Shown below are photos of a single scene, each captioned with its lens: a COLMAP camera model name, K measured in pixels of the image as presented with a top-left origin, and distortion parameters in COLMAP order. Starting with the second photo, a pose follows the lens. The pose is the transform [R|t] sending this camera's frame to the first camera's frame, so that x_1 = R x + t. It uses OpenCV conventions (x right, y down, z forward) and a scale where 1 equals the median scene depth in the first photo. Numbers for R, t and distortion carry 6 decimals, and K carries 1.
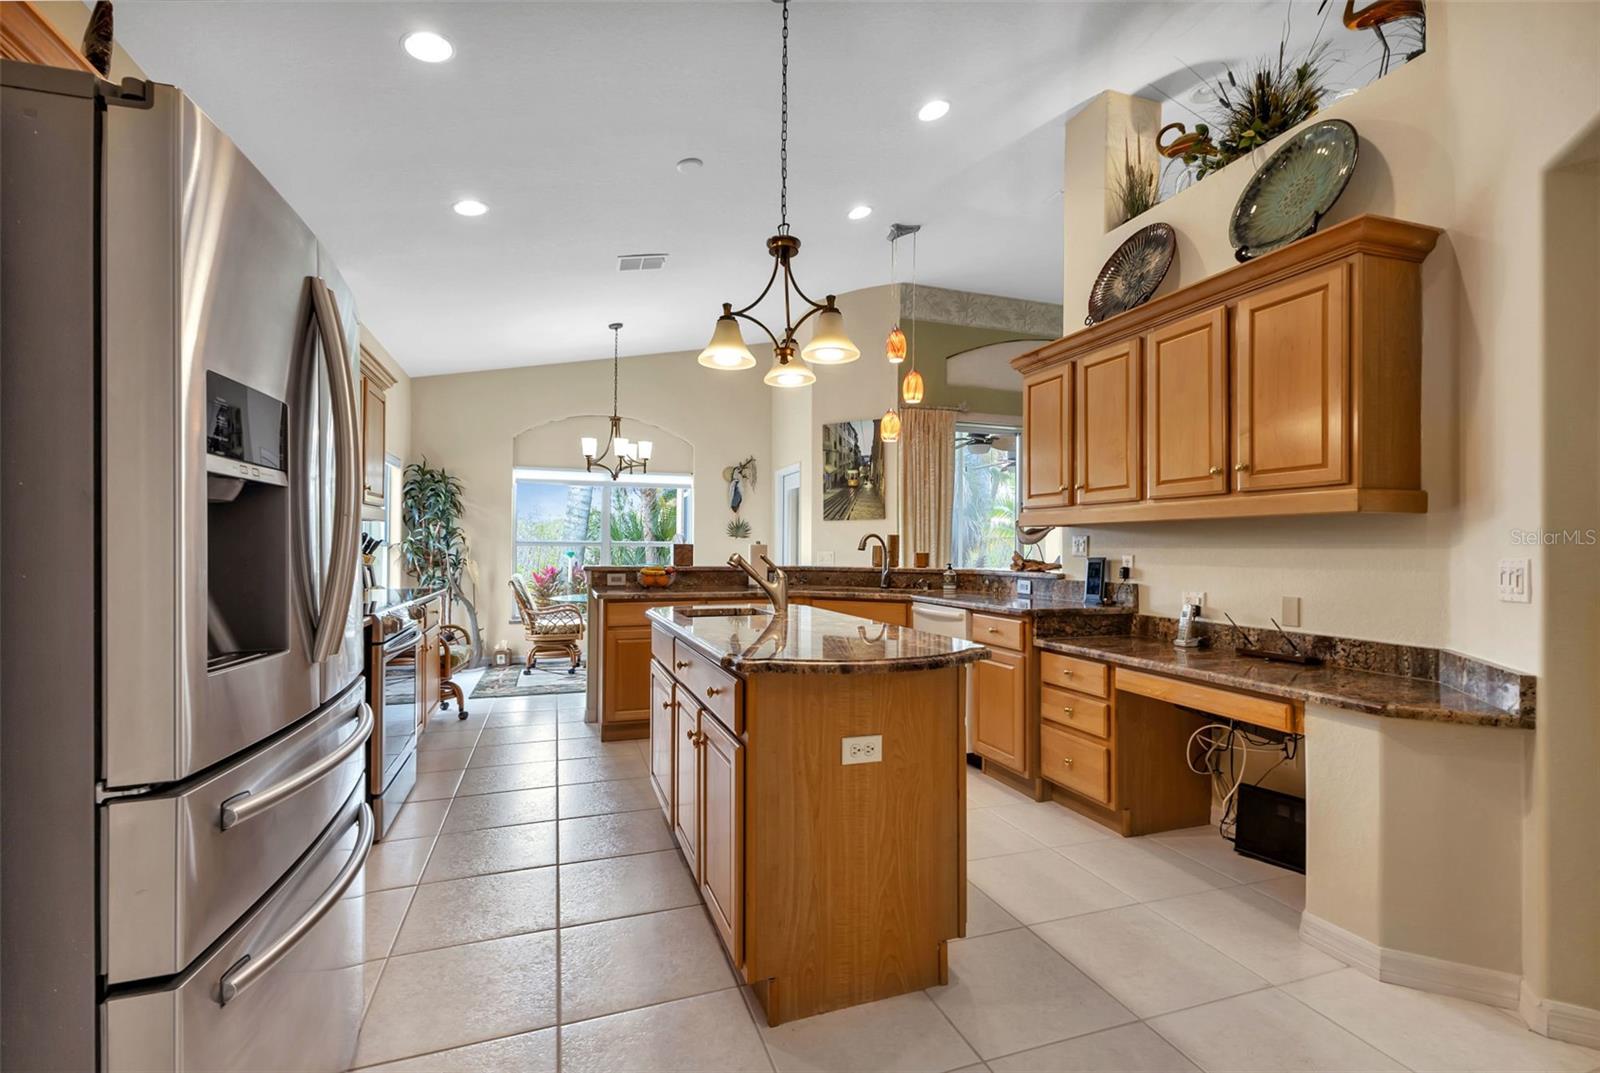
lens RADIAL K [[713.0, 0, 799.2], [0, 713.0, 549.6], [0, 0, 1]] dist [0.009815, -0.002659]
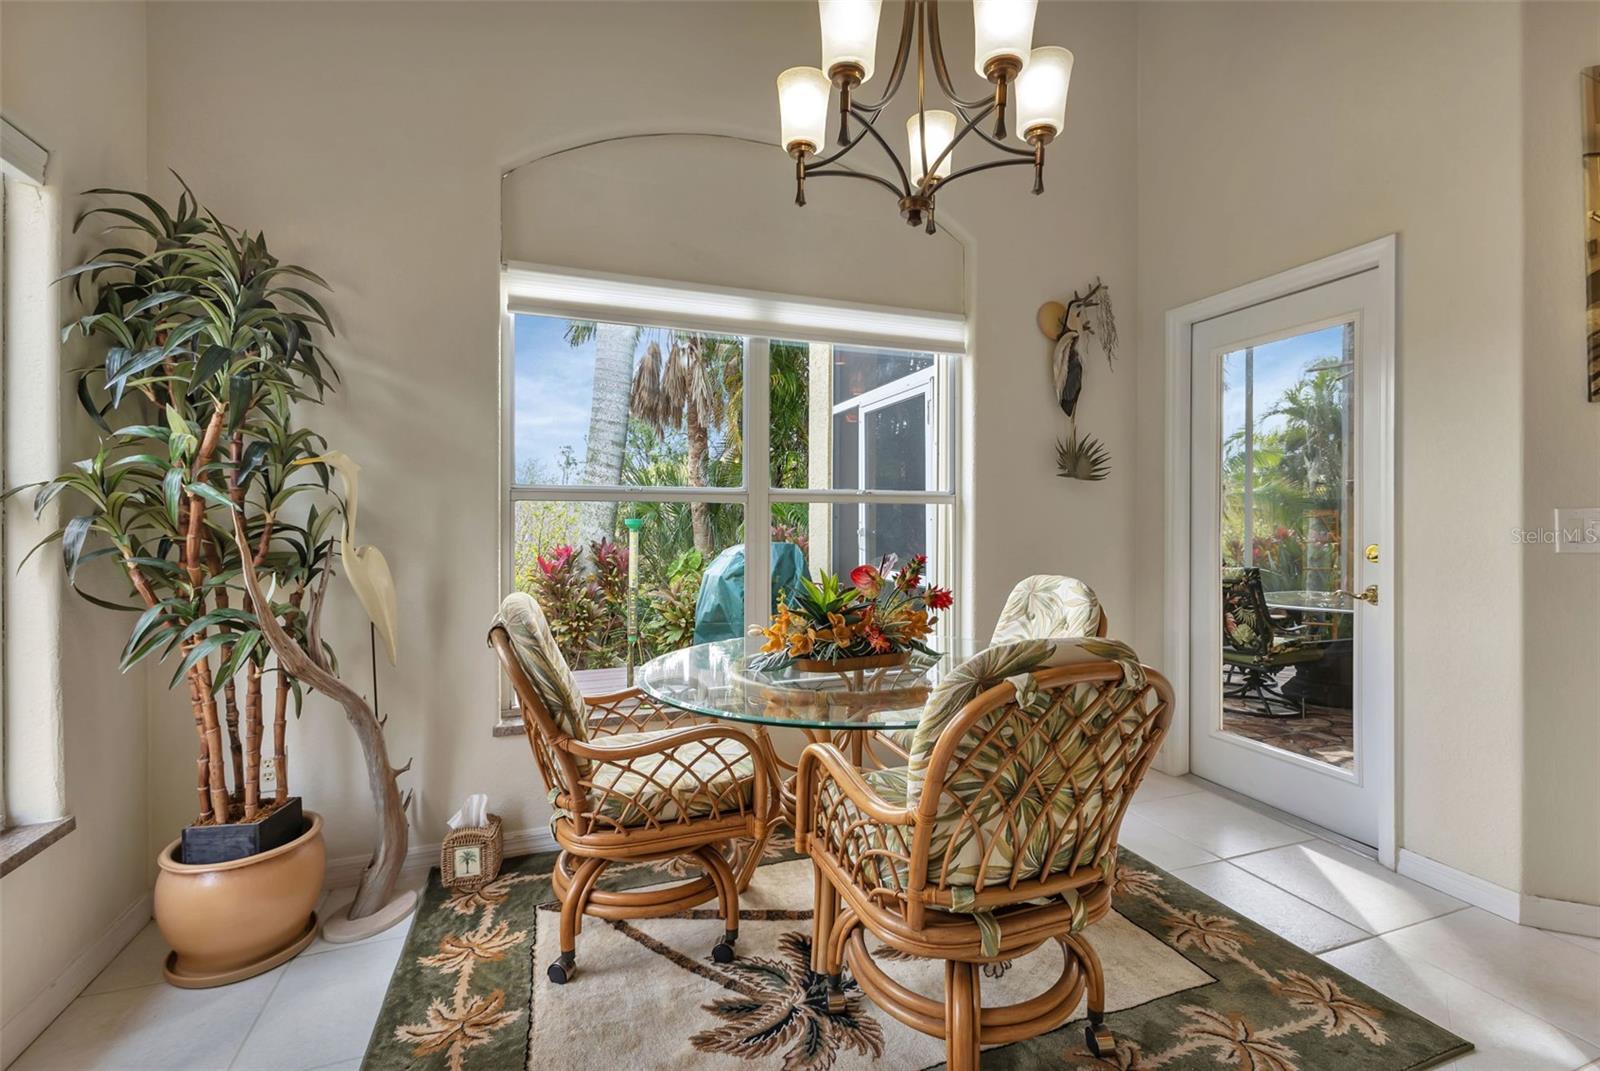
lens RADIAL K [[713.0, 0, 802.7], [0, 713.0, 528.6], [0, 0, 1]] dist [0.009815, -0.002659]
pose [[0.999856, -0.005970, 0.015888, -0.274429], [0.005771, 0.999905, 0.012498, 0.005008], [-0.015961, -0.012405, 0.999796, 0.683867]]
